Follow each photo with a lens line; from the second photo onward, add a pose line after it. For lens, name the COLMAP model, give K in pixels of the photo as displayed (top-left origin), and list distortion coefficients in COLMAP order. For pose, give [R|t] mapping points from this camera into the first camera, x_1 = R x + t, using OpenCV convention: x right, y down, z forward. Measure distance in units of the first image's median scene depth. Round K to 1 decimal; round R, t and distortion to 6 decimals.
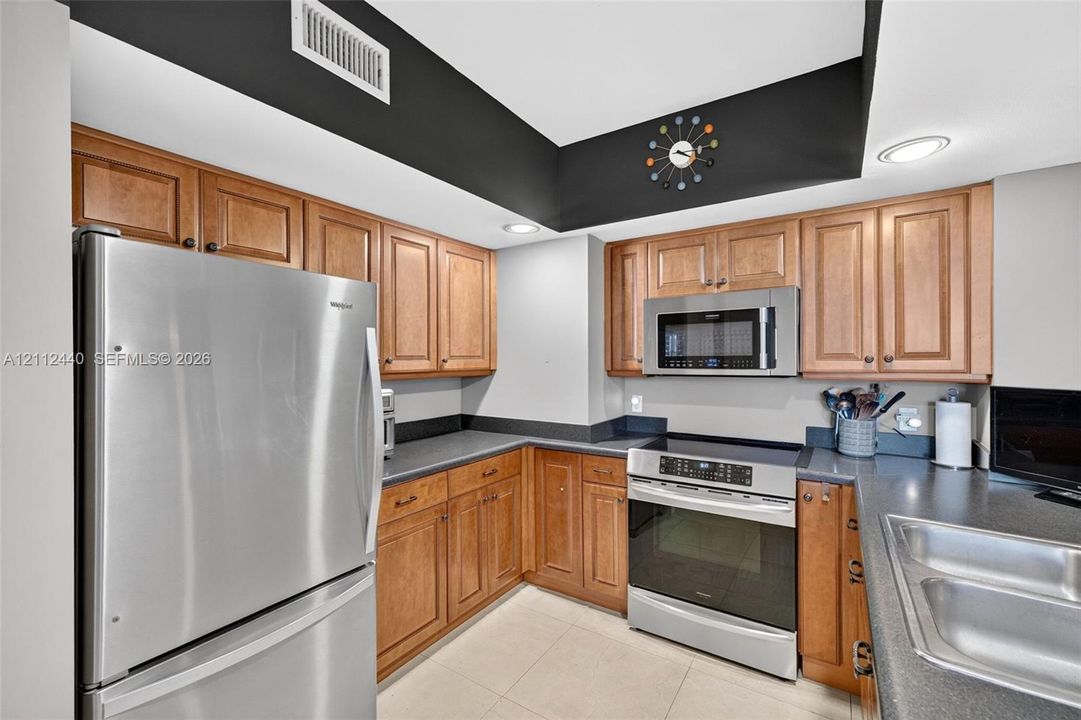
lens RADIAL K [[452.5, 0, 538.0], [0, 452.5, 359.8], [0, 0, 1]] dist [0.005597, -0.000640]
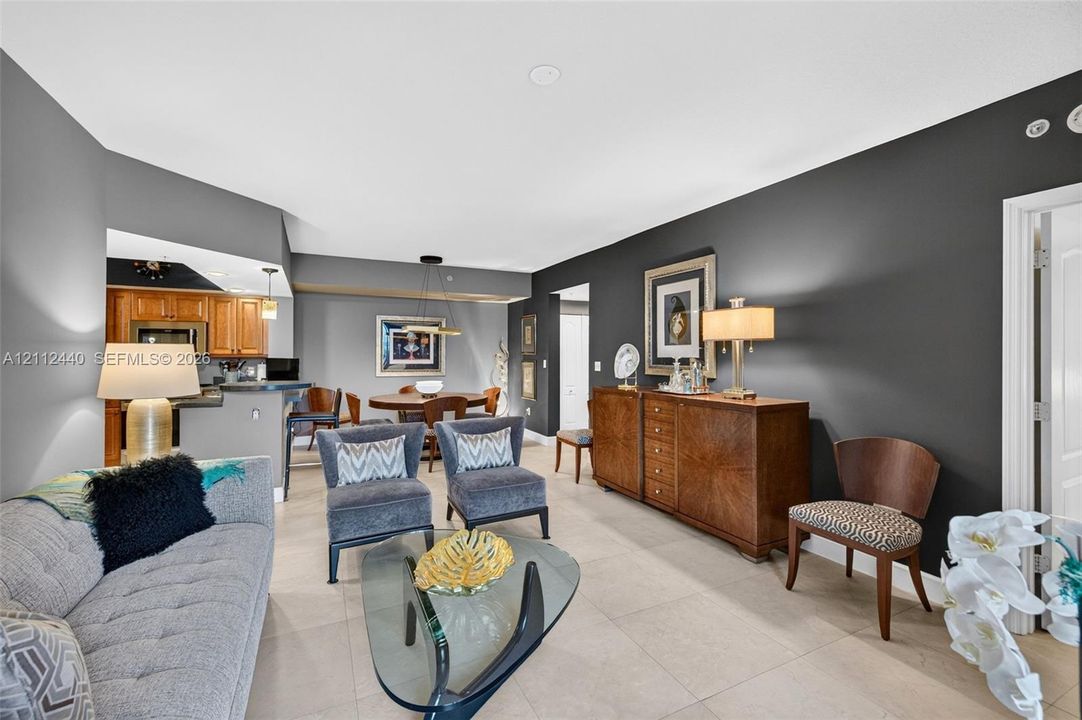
lens RADIAL K [[452.9, 0, 519.8], [0, 452.9, 352.6], [0, 0, 1]] dist [0.005597, -0.000640]
pose [[0.531205, 0.005588, 0.847225, -0.684526], [-0.003673, 0.999984, -0.004292, 0.021681], [-0.847235, -0.000831, 0.531217, -1.915534]]
